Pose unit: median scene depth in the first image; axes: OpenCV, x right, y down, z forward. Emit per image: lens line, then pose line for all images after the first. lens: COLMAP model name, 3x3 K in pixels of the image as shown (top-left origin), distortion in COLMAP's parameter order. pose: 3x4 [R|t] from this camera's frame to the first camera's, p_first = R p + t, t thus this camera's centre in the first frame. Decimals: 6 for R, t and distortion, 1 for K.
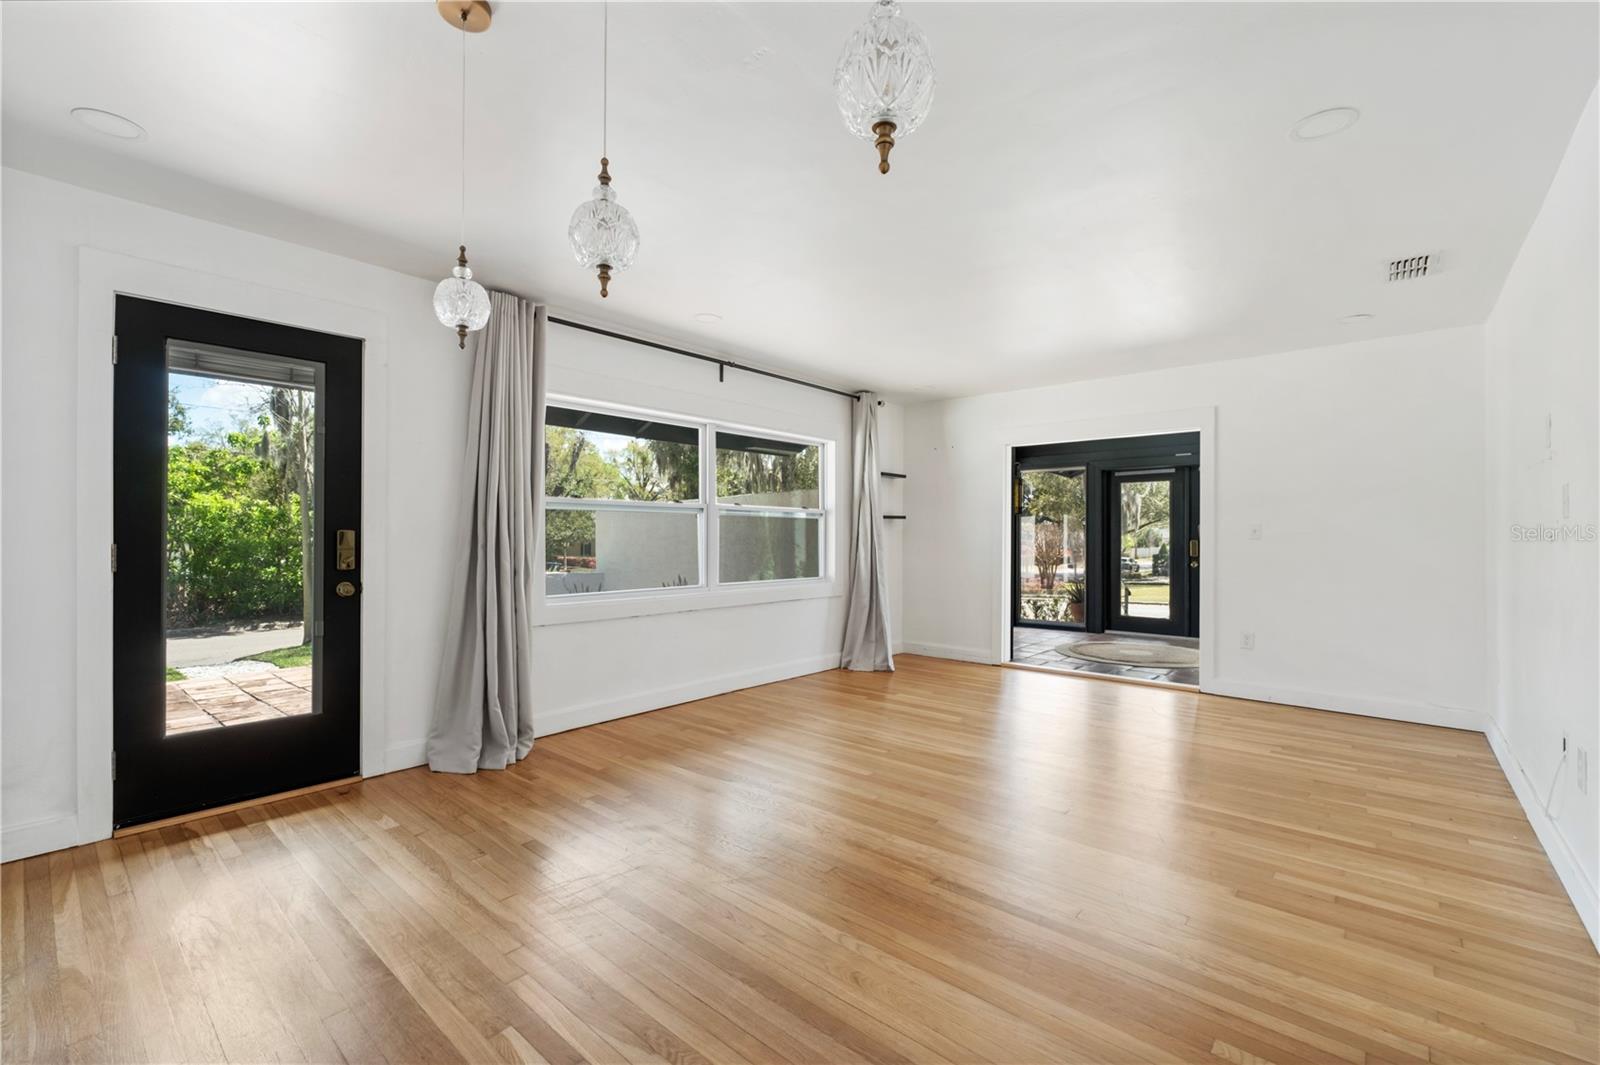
lens RADIAL K [[681.2, 0, 800.0], [0, 681.2, 532.5], [0, 0, 1]] dist [0.001499, 0.000200]
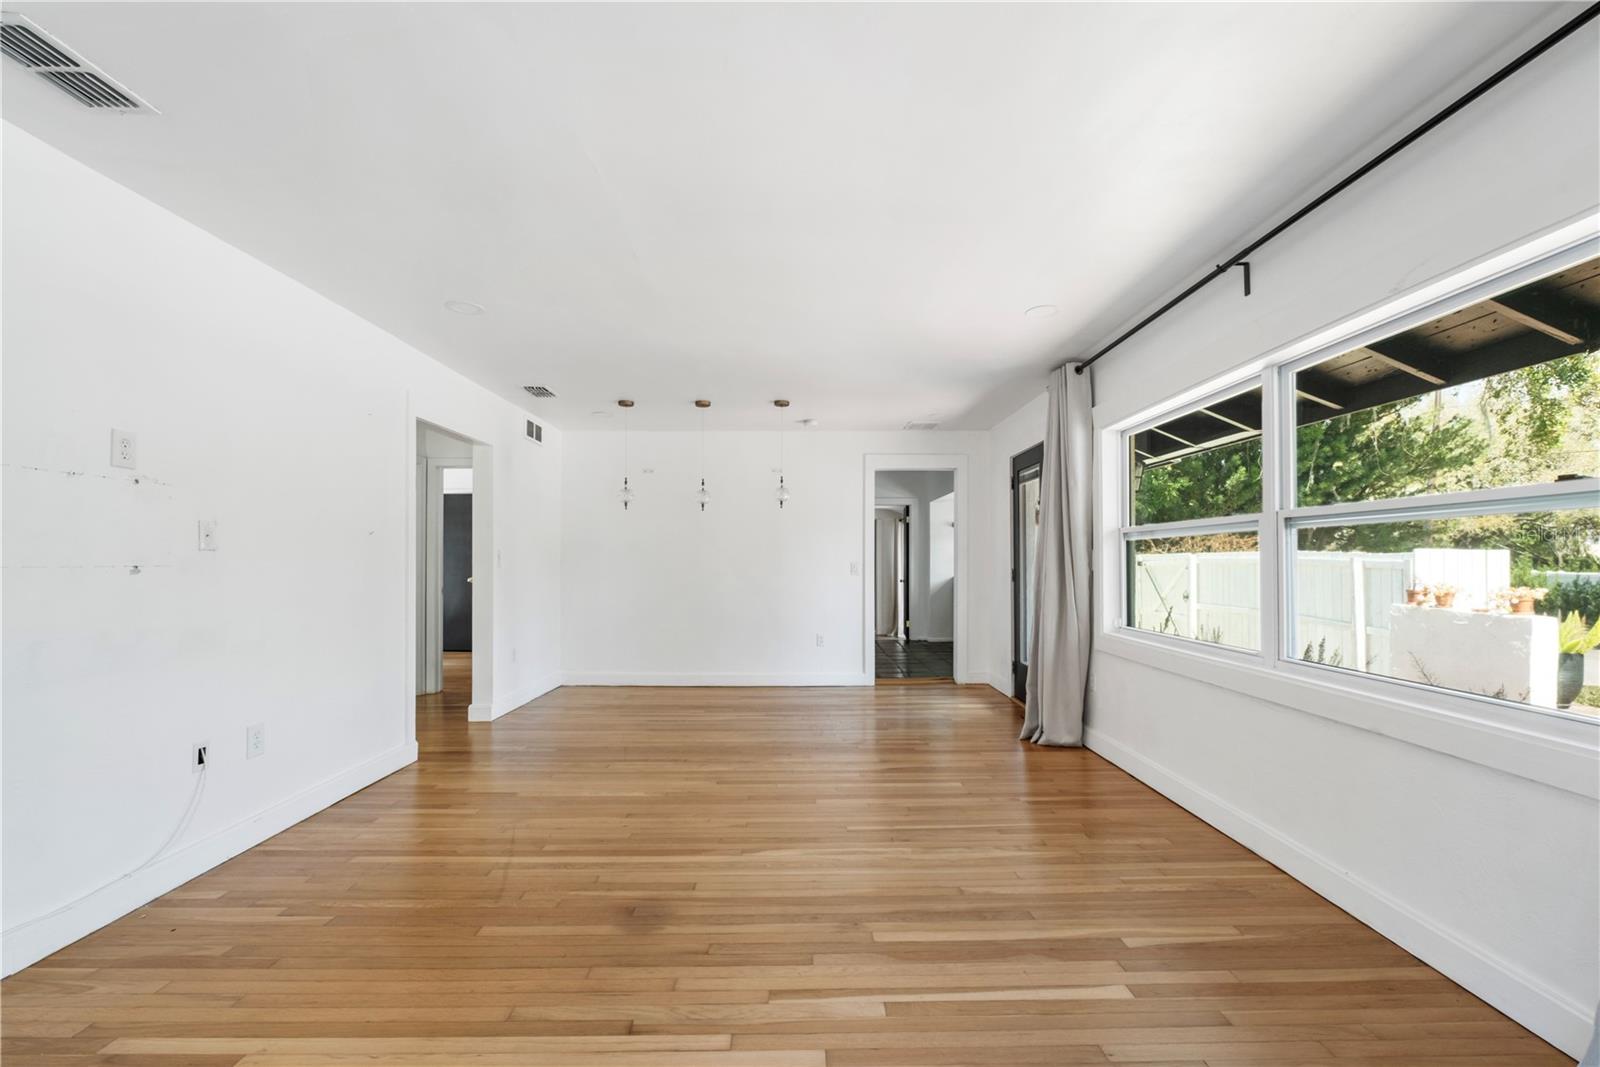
lens RADIAL K [[681.2, 0, 800.0], [0, 681.2, 533.5], [0, 0, 1]] dist [0.001499, 0.000200]
pose [[-0.744101, -0.029611, -0.667410, 0.682084], [0.002216, 0.998902, -0.046790, 0.005359], [0.668063, -0.036295, -0.743219, 1.479356]]
